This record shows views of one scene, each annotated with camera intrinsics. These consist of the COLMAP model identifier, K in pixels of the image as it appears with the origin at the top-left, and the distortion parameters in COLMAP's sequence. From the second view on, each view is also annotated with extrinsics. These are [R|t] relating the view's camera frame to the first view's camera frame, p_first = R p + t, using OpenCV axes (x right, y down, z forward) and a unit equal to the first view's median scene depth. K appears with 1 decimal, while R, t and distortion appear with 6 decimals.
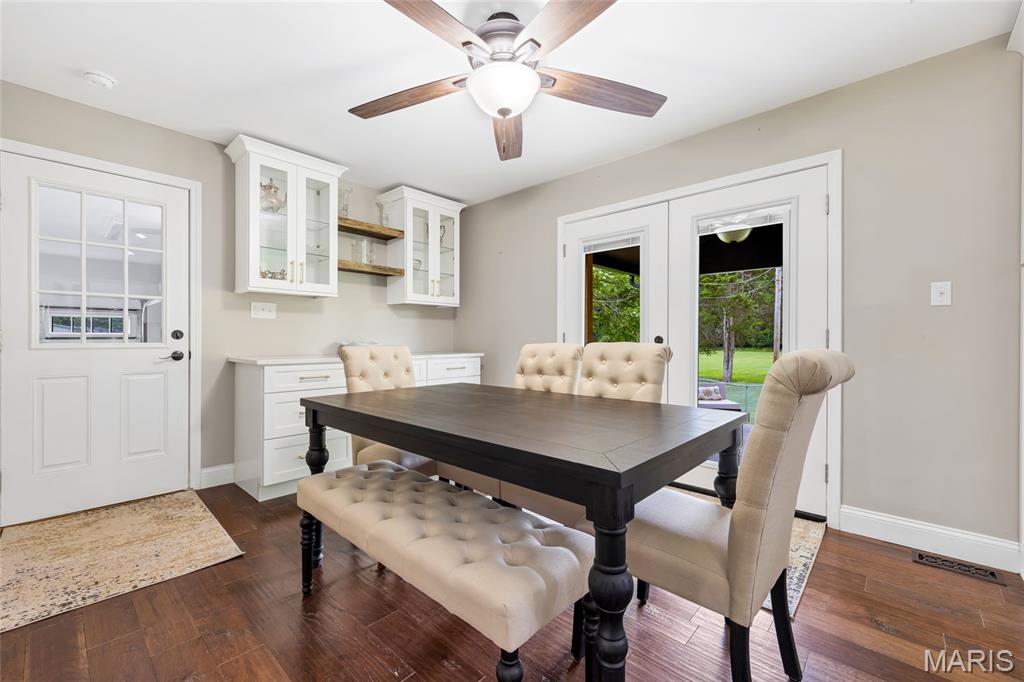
lens RADIAL K [[416.3, 0, 510.8], [0, 416.3, 337.7], [0, 0, 1]] dist [0.004416, -0.000295]
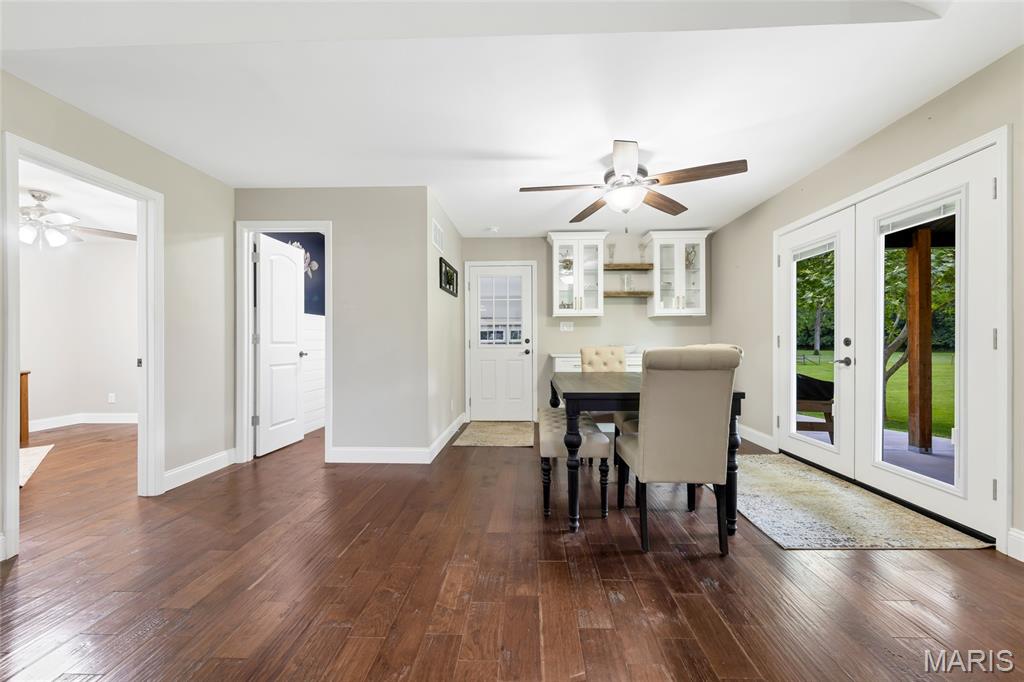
lens RADIAL K [[416.3, 0, 510.8], [0, 416.3, 337.7], [0, 0, 1]] dist [0.004416, -0.000295]
pose [[0.640610, -0.014785, -0.767724, 0.607451], [0.005479, 0.999877, -0.014684, 0.005504], [0.767847, 0.005200, 0.640612, -0.285774]]
